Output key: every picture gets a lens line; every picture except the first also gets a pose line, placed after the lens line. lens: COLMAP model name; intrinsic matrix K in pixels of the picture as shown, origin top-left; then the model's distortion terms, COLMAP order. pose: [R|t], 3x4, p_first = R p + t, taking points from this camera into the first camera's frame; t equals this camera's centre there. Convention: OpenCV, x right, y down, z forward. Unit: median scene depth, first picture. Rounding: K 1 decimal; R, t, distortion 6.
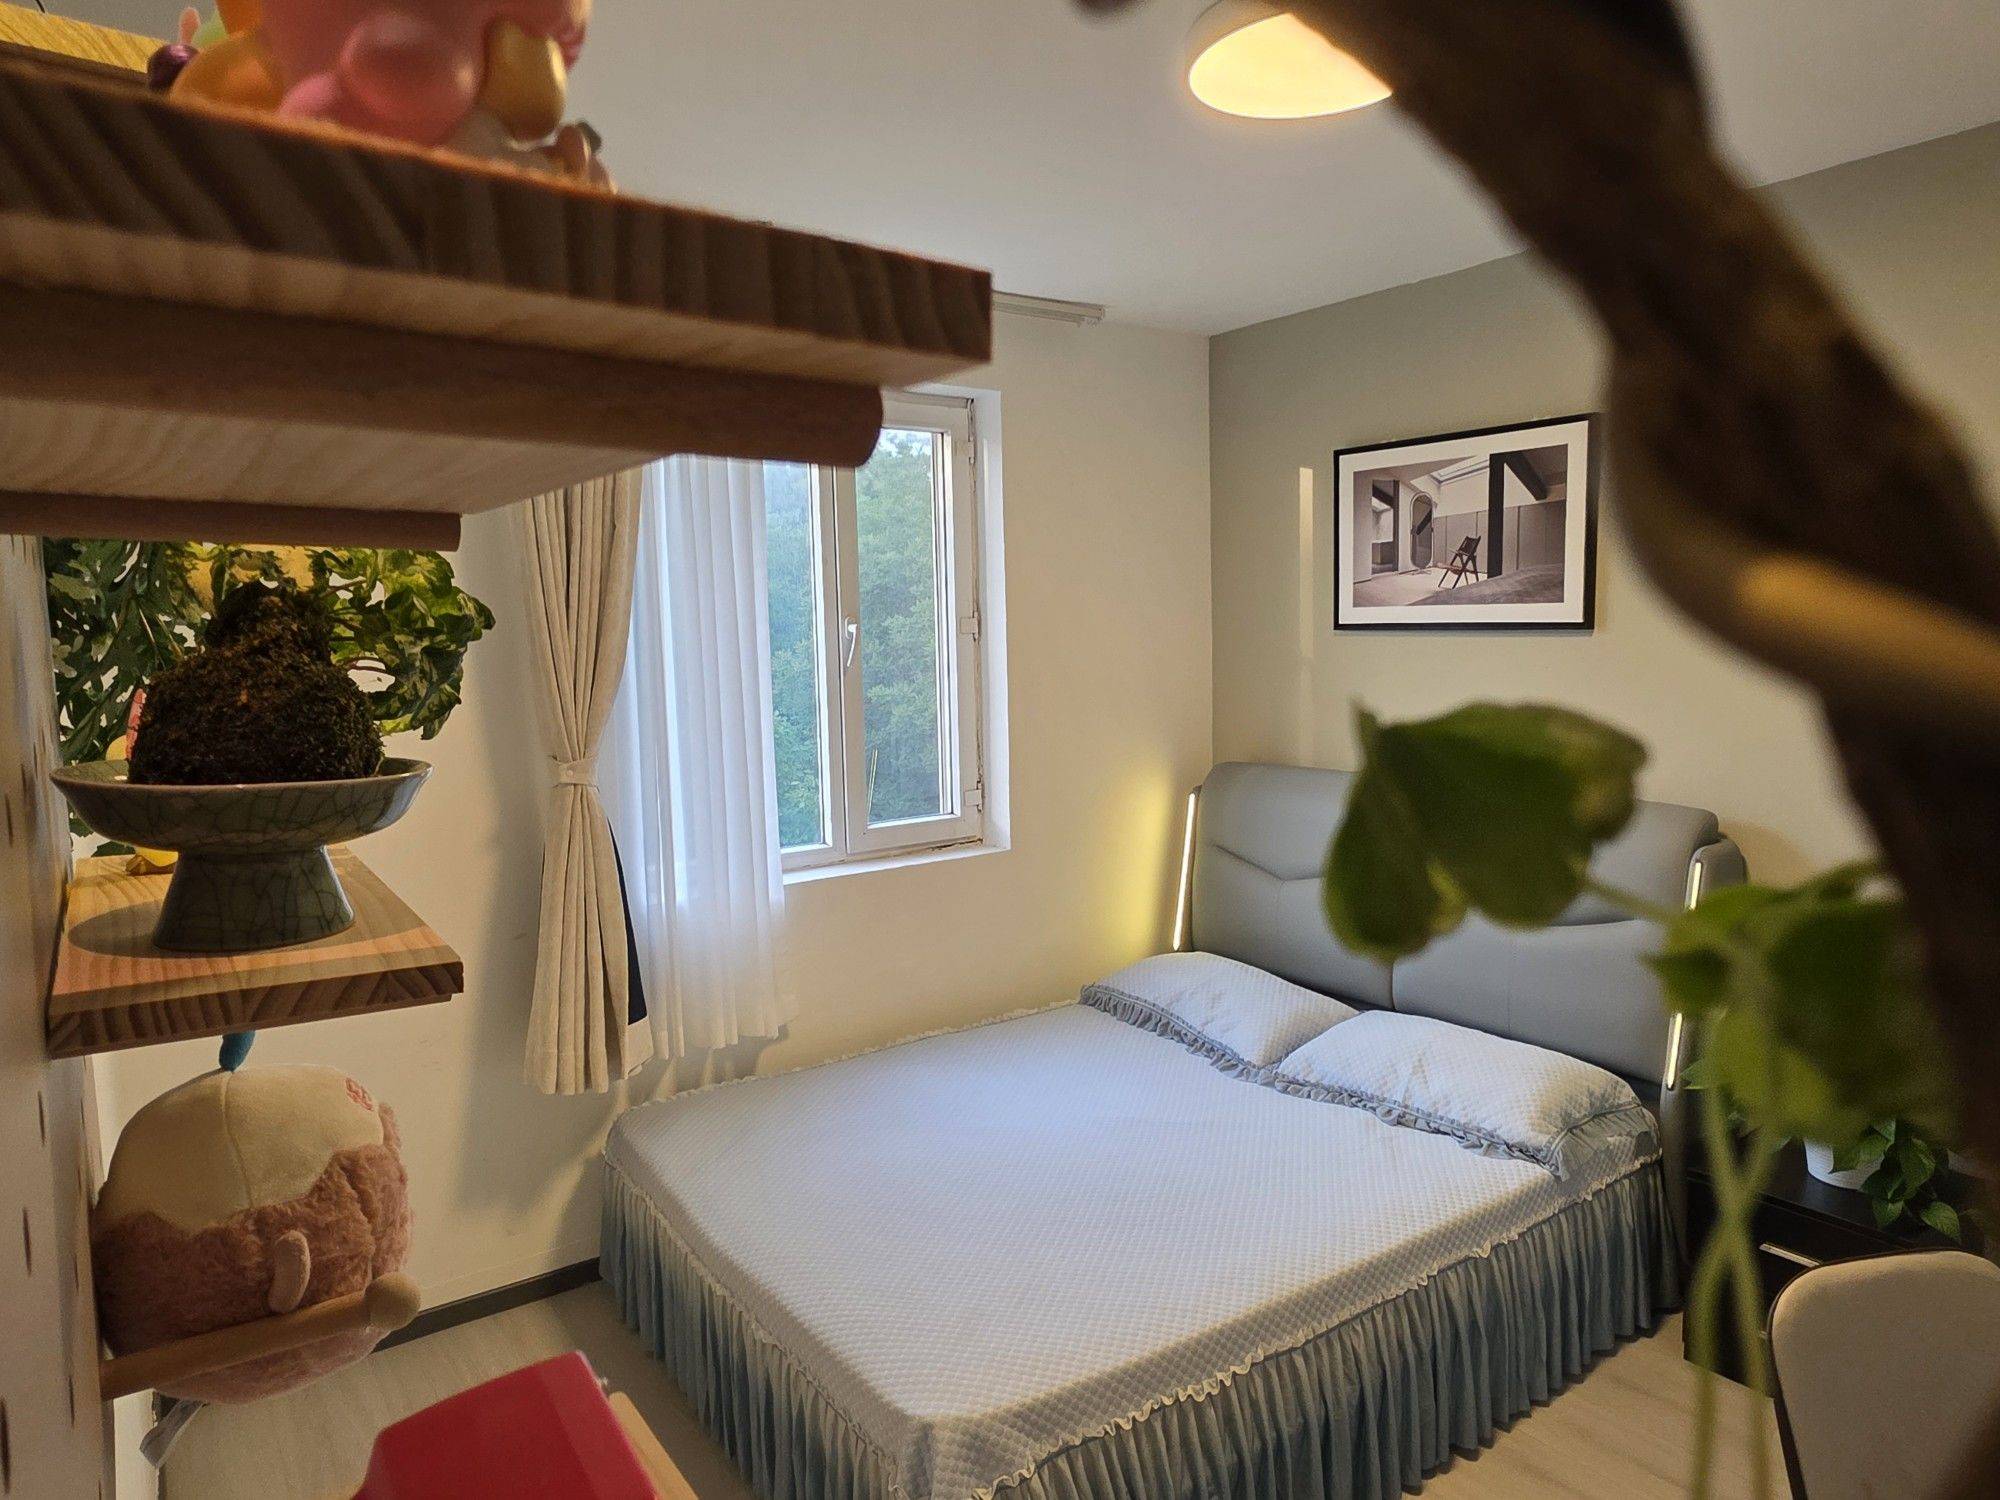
lens RADIAL K [[1248.2, 0, 958.7], [0, 1248.2, 757.2], [0, 0, 1]] dist [-0.001066, 0.000582]
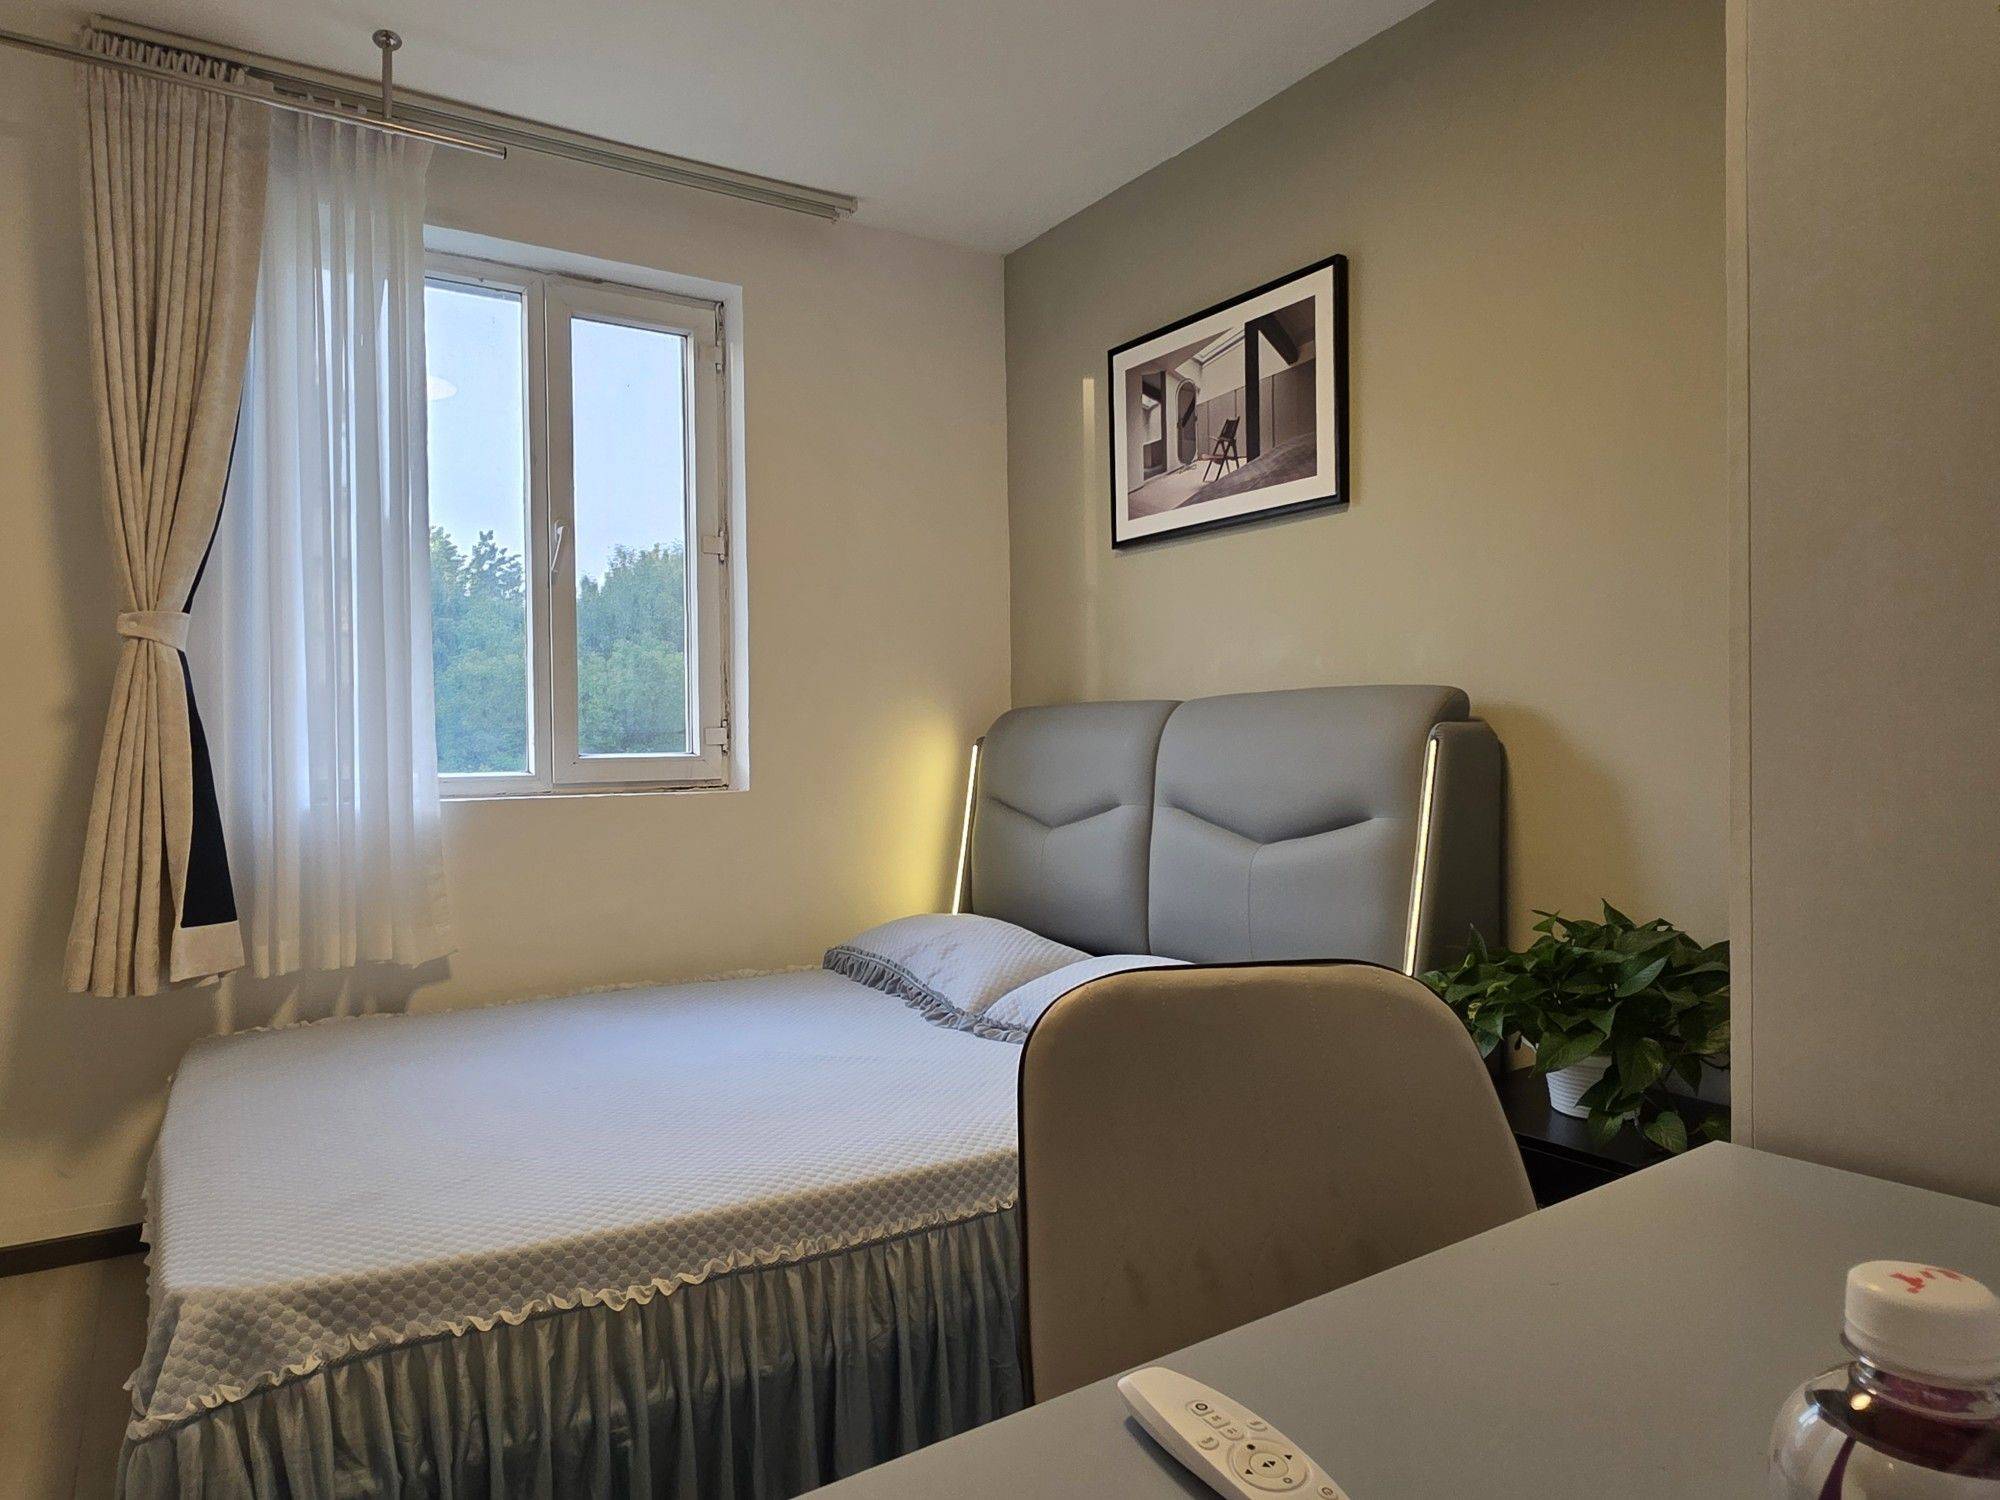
lens RADIAL K [[1248.2, 0, 960.6], [0, 1248.2, 765.4], [0, 0, 1]] dist [-0.001066, 0.000582]
pose [[0.998898, 0.013752, -0.044864, 0.268292], [-0.017751, 0.995783, -0.090007, 0.154501], [0.043437, 0.090704, 0.994930, 0.136500]]
